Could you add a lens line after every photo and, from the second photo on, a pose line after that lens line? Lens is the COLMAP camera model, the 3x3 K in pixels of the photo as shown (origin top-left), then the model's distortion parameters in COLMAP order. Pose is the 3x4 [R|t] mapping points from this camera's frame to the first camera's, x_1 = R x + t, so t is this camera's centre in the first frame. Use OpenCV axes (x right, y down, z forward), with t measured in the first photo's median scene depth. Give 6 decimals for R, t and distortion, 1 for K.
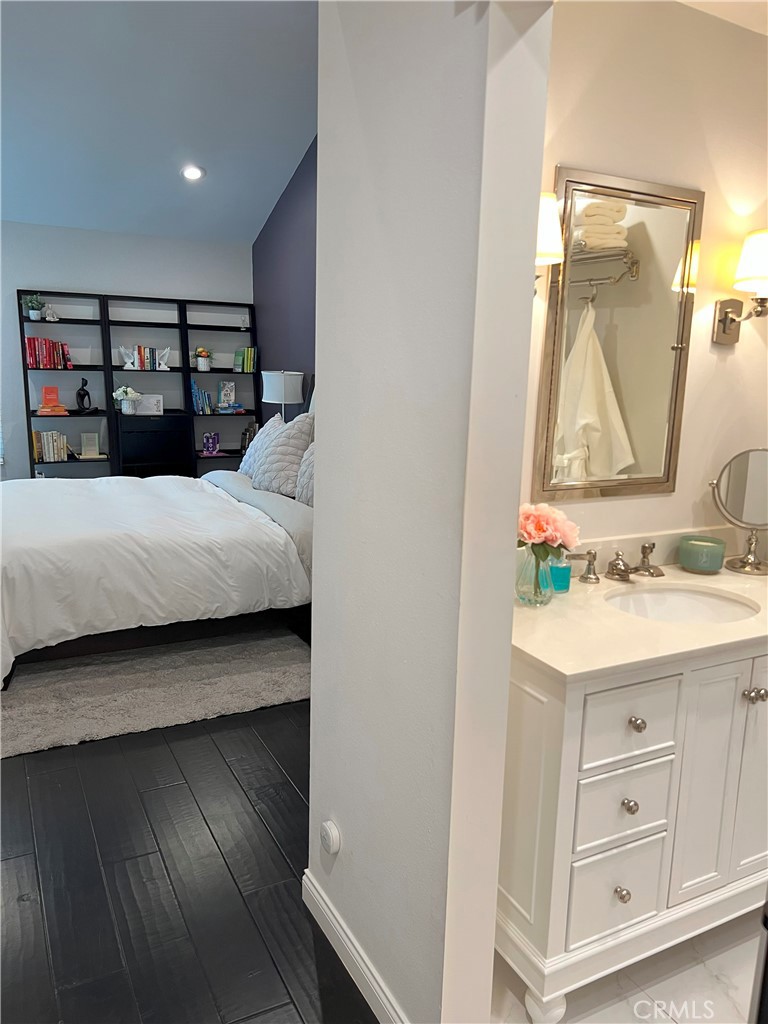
lens RADIAL K [[775.5, 0, 384.0], [0, 775.5, 512.0], [0, 0, 1]] dist [0.120716, -0.251460]
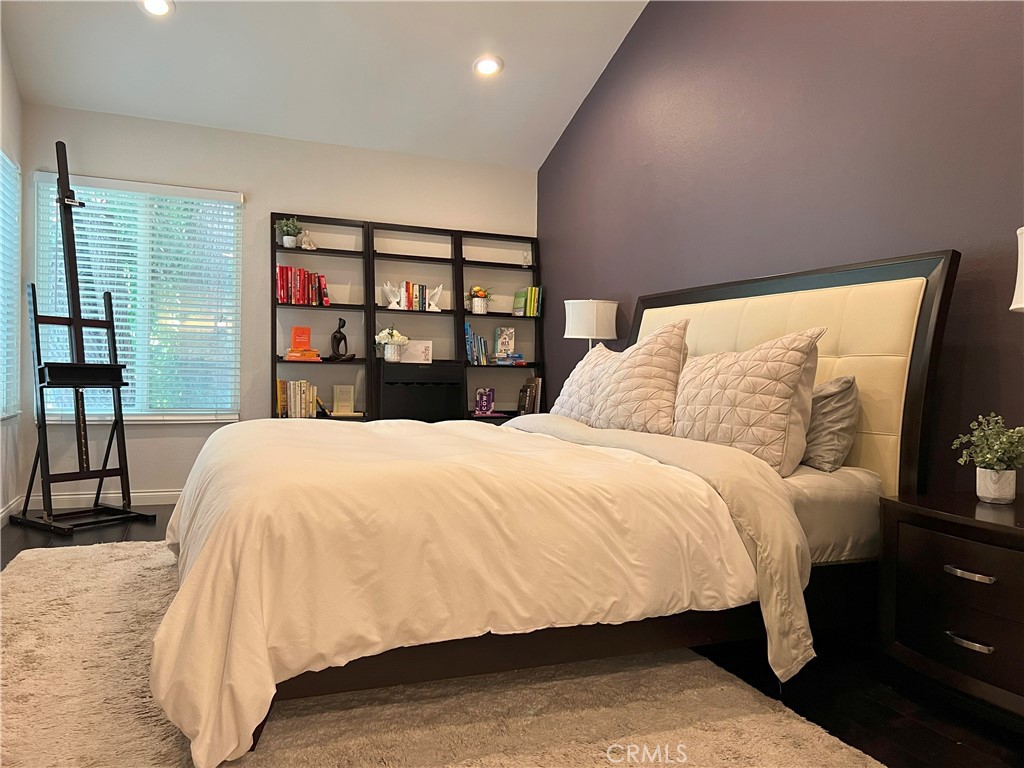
lens RADIAL K [[775.5, 0, 512.0], [0, 775.5, 384.0], [0, 0, 1]] dist [0.120716, -0.251460]
pose [[0.995917, -0.001381, -0.090261, -0.135487], [-0.014420, 0.984609, -0.174174, 0.037671], [0.089113, 0.174764, 0.980569, 0.236505]]
